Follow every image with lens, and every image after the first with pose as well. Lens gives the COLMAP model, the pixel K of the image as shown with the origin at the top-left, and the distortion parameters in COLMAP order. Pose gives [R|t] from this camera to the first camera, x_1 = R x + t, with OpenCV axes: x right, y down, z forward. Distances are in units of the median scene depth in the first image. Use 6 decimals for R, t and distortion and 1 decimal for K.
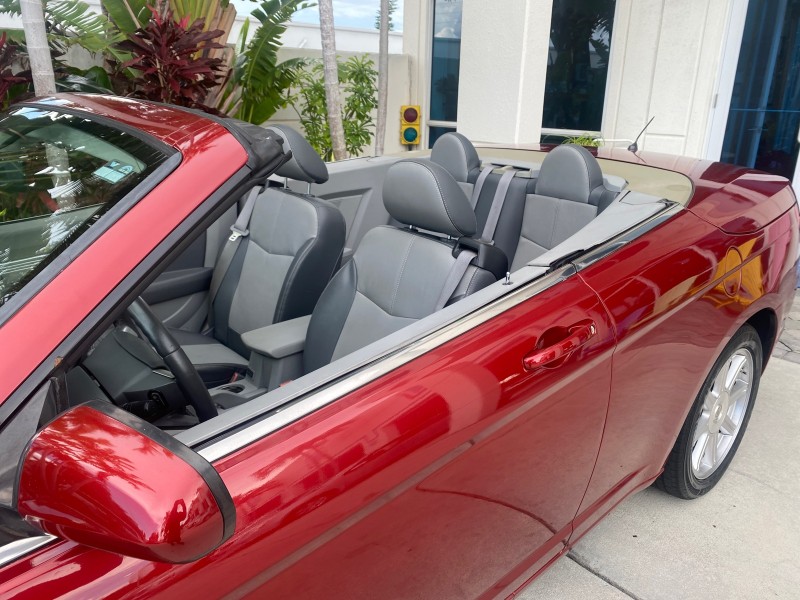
lens RADIAL K [[606.7, 0, 401.2], [0, 606.7, 301.9], [0, 0, 1]] dist [0.003165, -0.002790]
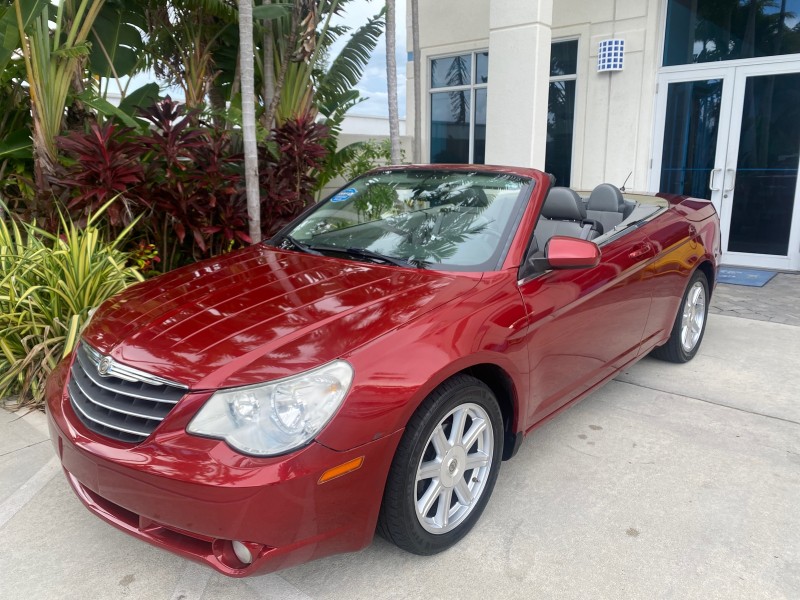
lens RADIAL K [[607.6, 0, 401.1], [0, 607.6, 293.1], [0, 0, 1]] dist [0.002340, 0.000883]
pose [[0.993741, -0.045883, 0.101853, -0.565364], [0.058064, 0.991068, -0.120057, 0.275814], [-0.095435, 0.125220, 0.987528, -0.800735]]
